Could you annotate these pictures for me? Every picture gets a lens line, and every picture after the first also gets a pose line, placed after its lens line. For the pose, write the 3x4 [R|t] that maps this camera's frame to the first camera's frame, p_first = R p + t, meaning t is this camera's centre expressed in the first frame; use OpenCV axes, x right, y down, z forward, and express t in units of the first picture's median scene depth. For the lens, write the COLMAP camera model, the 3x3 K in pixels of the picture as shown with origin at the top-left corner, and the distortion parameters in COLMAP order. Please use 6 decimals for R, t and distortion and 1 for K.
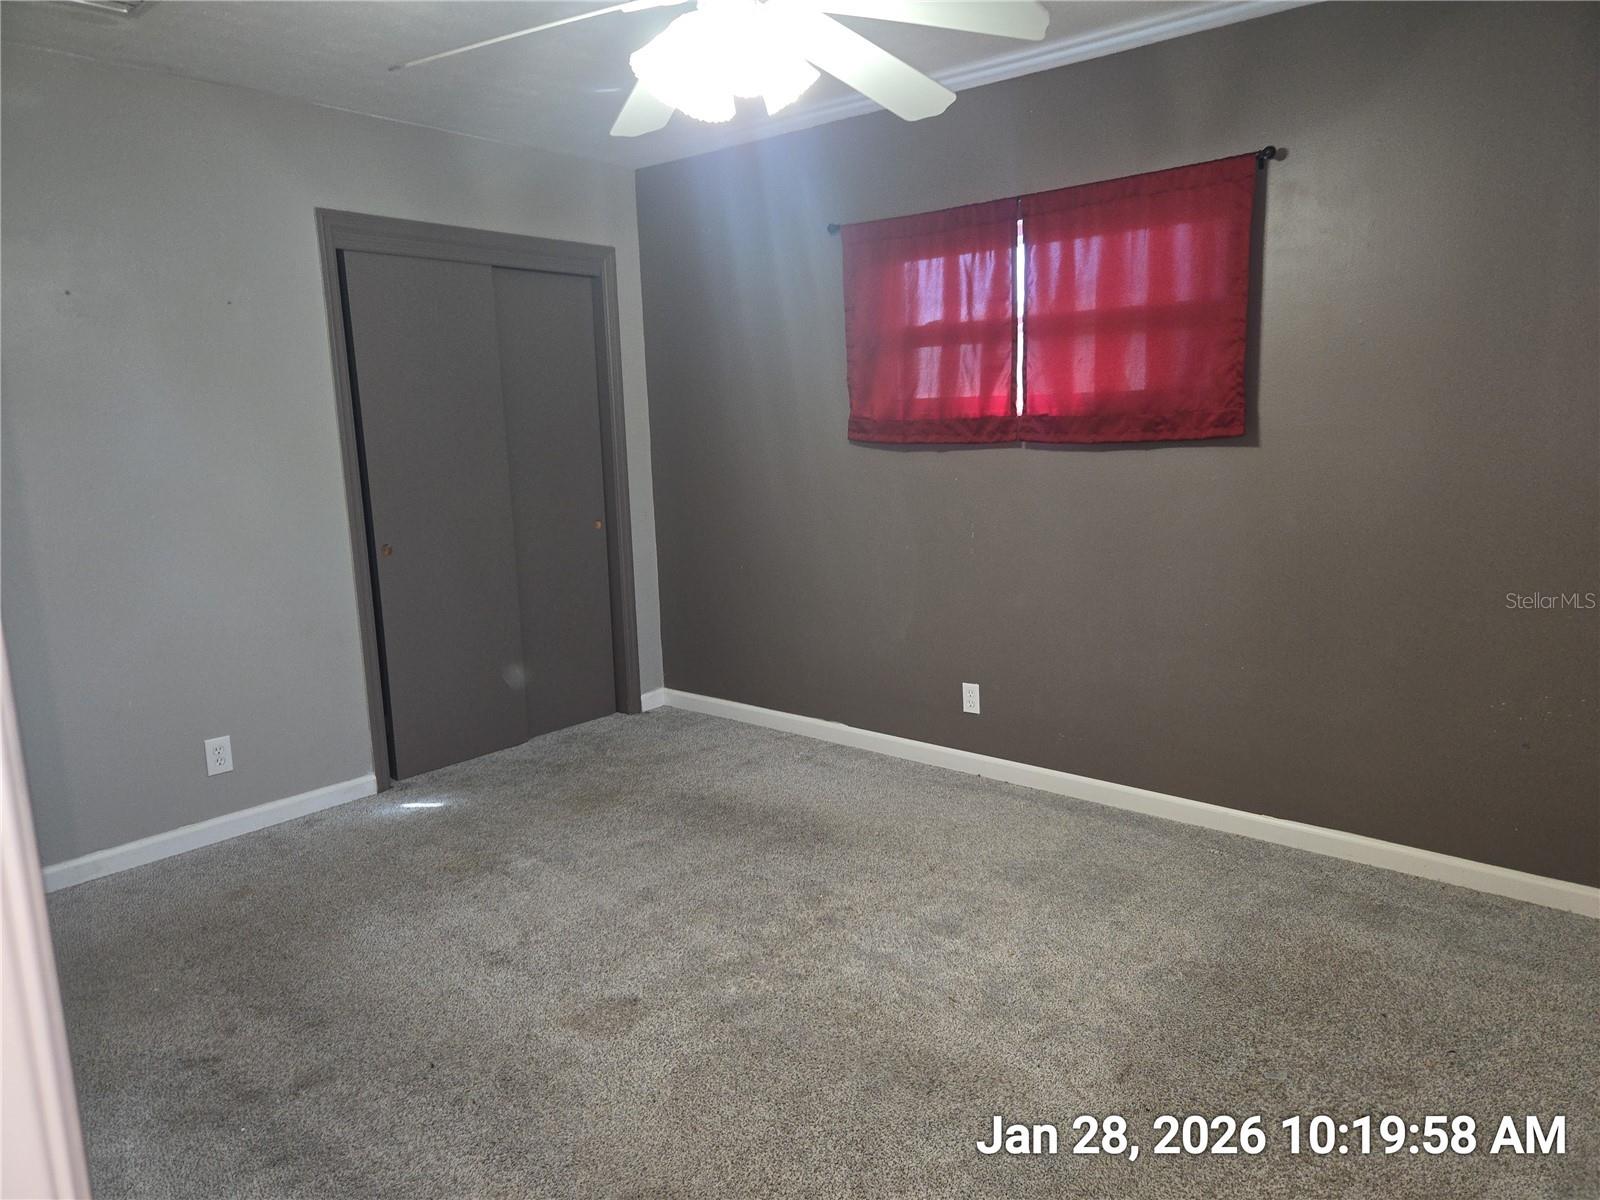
lens RADIAL K [[1074.3, 0, 798.3], [0, 1074.3, 601.9], [0, 0, 1]] dist [0.066326, -0.051463]
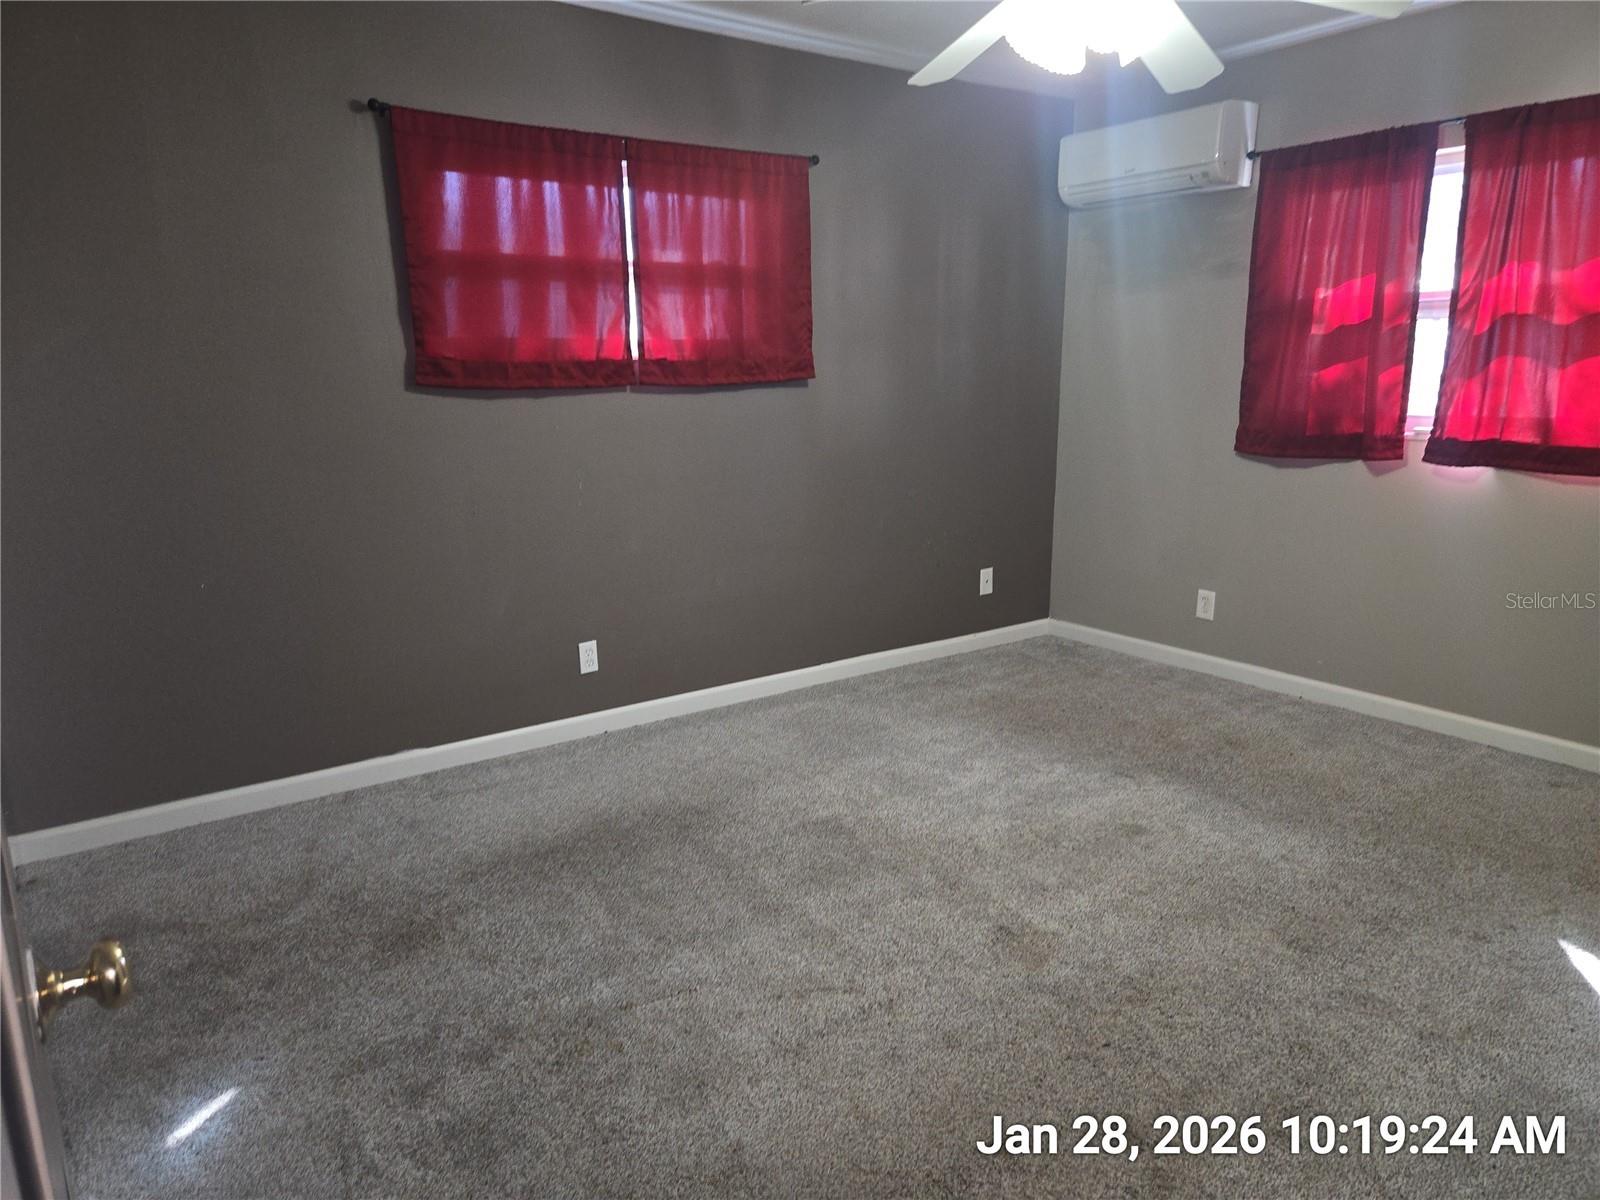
lens RADIAL K [[1074.3, 0, 798.3], [0, 1074.3, 601.9], [0, 0, 1]] dist [0.066326, -0.051463]
pose [[0.240981, -0.184638, 0.952805, -0.787433], [0.175528, 0.973839, 0.144320, -0.072067], [-0.954525, 0.132466, 0.267086, 0.630997]]
